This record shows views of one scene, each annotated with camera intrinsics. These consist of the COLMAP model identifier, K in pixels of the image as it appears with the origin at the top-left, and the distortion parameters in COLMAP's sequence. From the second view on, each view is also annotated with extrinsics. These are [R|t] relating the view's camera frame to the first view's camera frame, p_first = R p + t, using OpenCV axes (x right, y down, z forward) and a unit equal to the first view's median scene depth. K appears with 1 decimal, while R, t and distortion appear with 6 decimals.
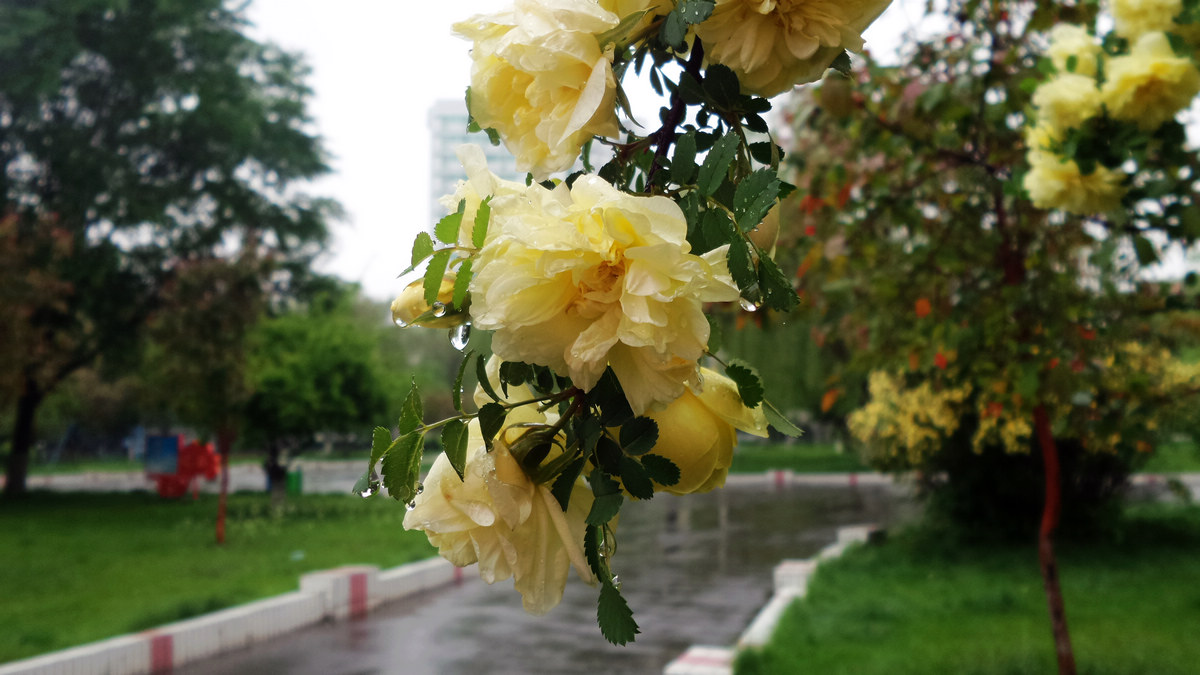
lens RADIAL K [[985.8, 0, 627.3], [0, 985.8, 323.6], [0, 0, 1]] dist [-0.005334, -0.008144]
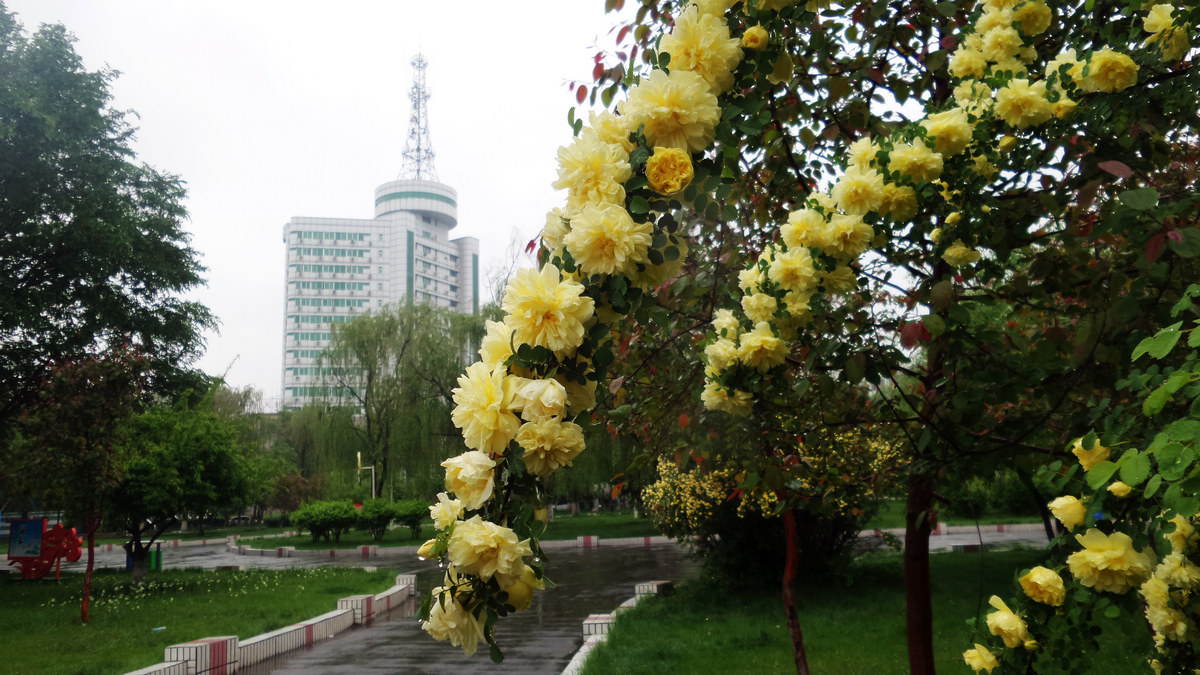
lens RADIAL K [[829.2, 0, 598.9], [0, 829.2, 335.3], [0, 0, 1]] dist [-0.007997, -0.002779]
pose [[0.986188, 0.007786, 0.165449, -0.002781], [0.007052, 0.996015, -0.088904, -0.010765], [-0.165482, 0.088843, 0.982203, -0.040715]]
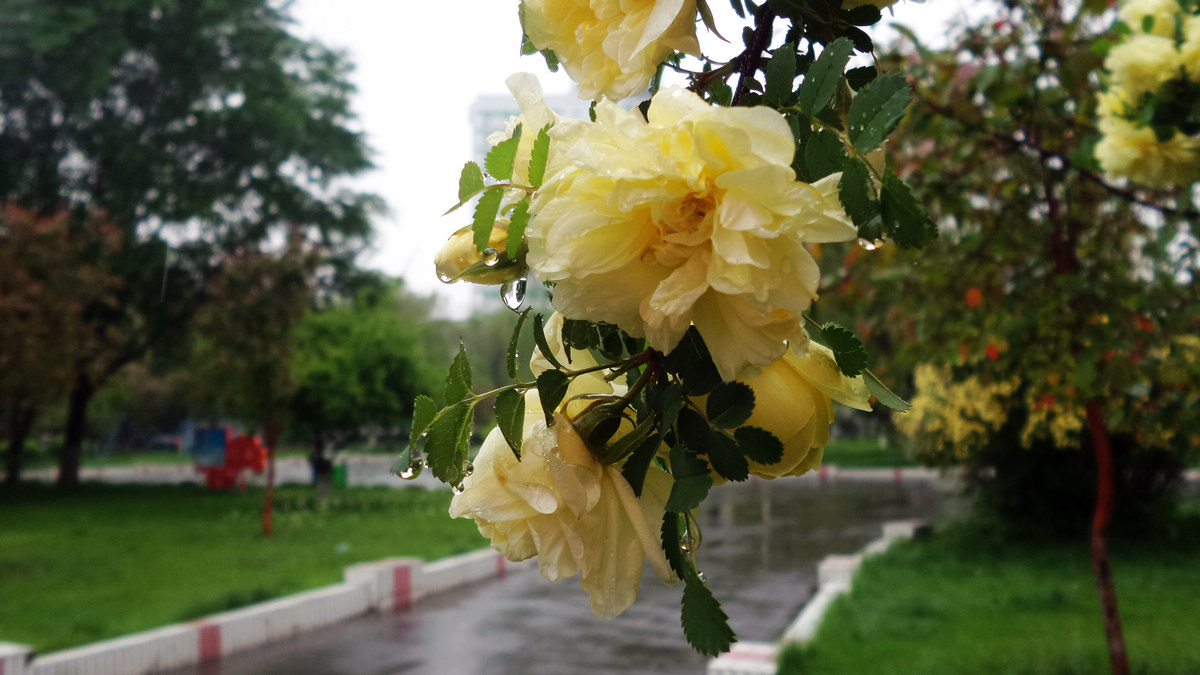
lens RADIAL K [[987.4, 0, 630.1], [0, 987.4, 323.0], [0, 0, 1]] dist [-0.007561, -0.008991]
pose [[0.999241, -0.002846, -0.038841, -0.000853], [0.003057, 0.999981, 0.005381, 0.000831], [0.038825, -0.005496, 0.999231, 0.003453]]
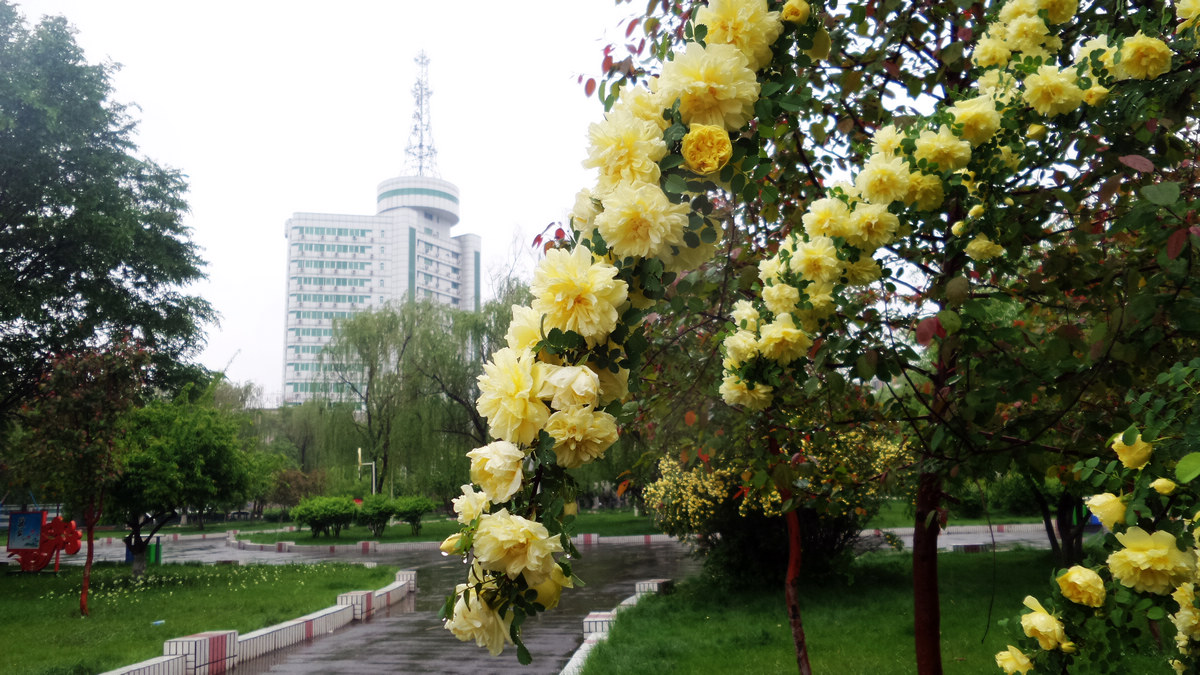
lens RADIAL K [[828.3, 0, 600.0], [0, 828.3, 337.5], [0, 0, 1]] dist [-0.002553, -0.005210]
pose [[0.986064, 0.015396, 0.165651, -0.004537], [-0.001444, 0.996463, -0.084019, -0.009852], [-0.166359, 0.082609, 0.982599, -0.036787]]
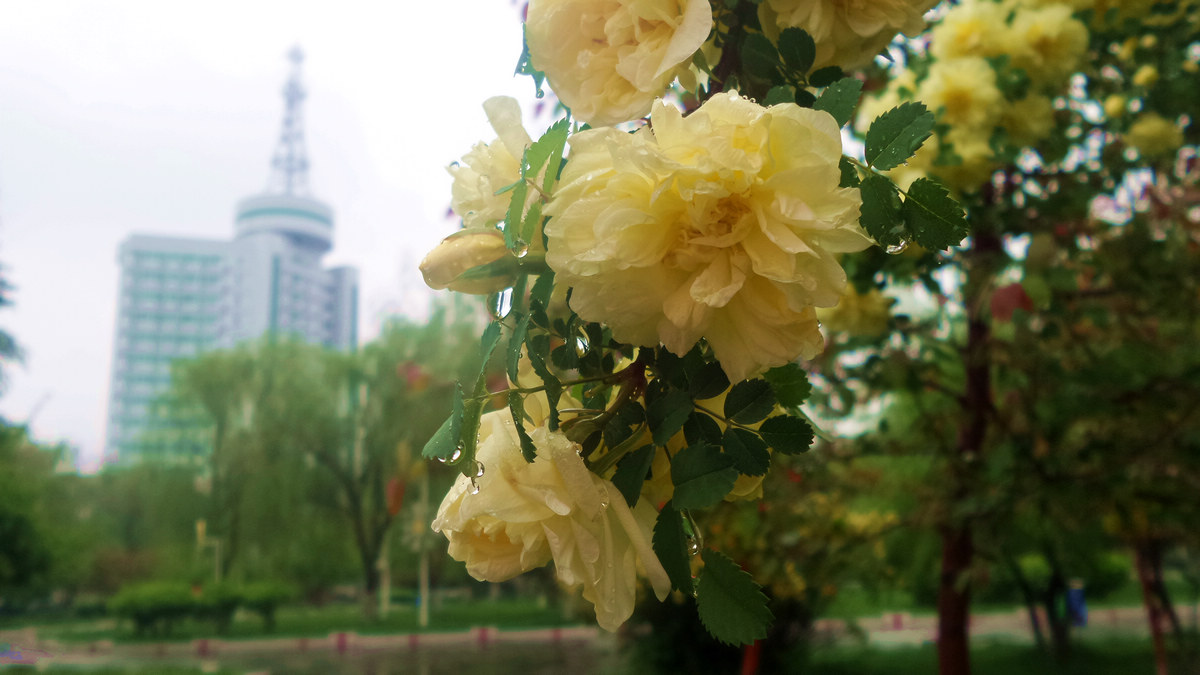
lens RADIAL K [[980.7, 0, 592.3], [0, 980.7, 340.3], [0, 0, 1]] dist [-0.007606, -0.004537]
pose [[0.966217, 0.043594, 0.254018, -0.007377], [-0.008162, 0.990273, -0.138902, 0.003862], [-0.257602, 0.132136, 0.957174, 0.004203]]
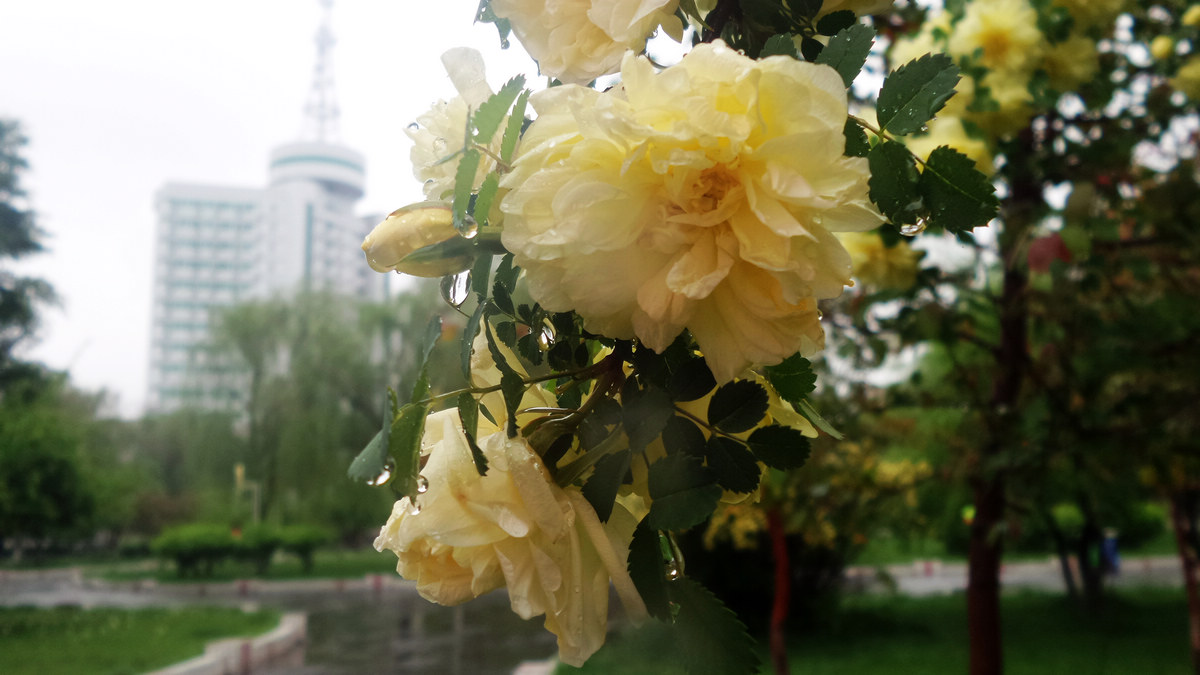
lens RADIAL K [[980.6, 0, 596.8], [0, 980.6, 332.2], [0, 0, 1]] dist [-0.012983, 0.001698]
pose [[0.972955, 0.034391, 0.228421, -0.005648], [-0.013196, 0.995515, -0.093677, 0.002731], [-0.230618, 0.088129, 0.969045, 0.006318]]
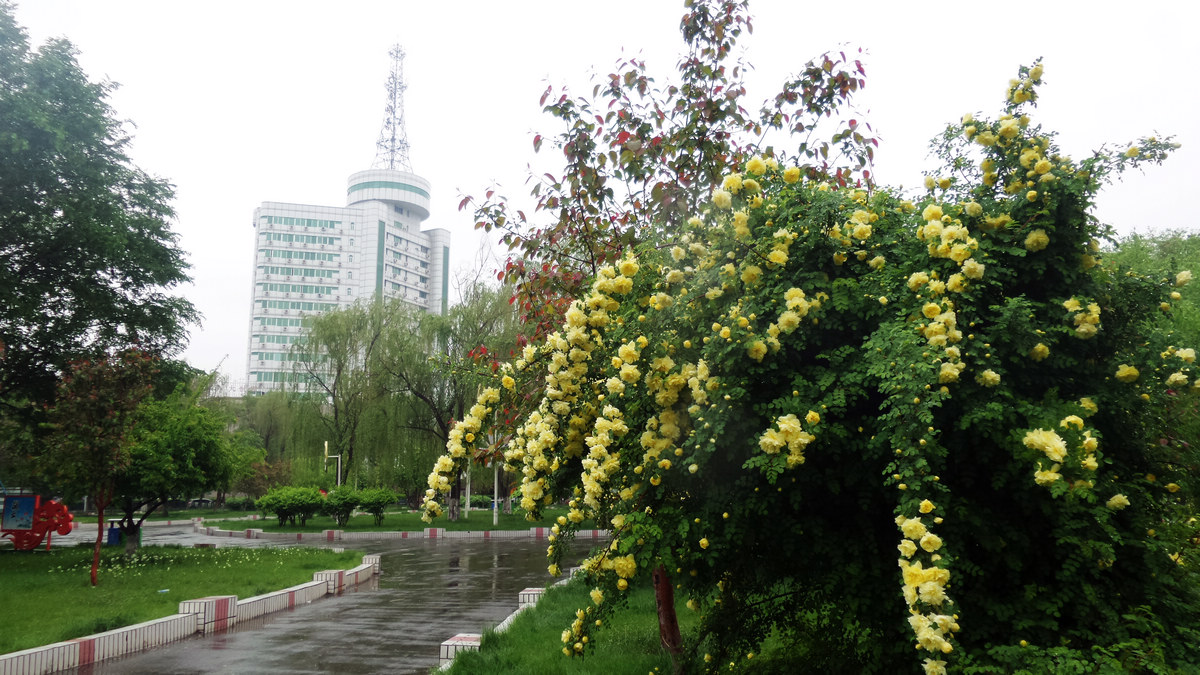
lens RADIAL K [[828.3, 0, 600.0], [0, 828.3, 337.5], [0, 0, 1]] dist [-0.002553, -0.005210]
pose [[0.977874, 0.045265, 0.204237, -0.006045], [-0.029298, 0.996321, -0.080536, -0.043237], [-0.207131, 0.072770, 0.975603, -0.319051]]
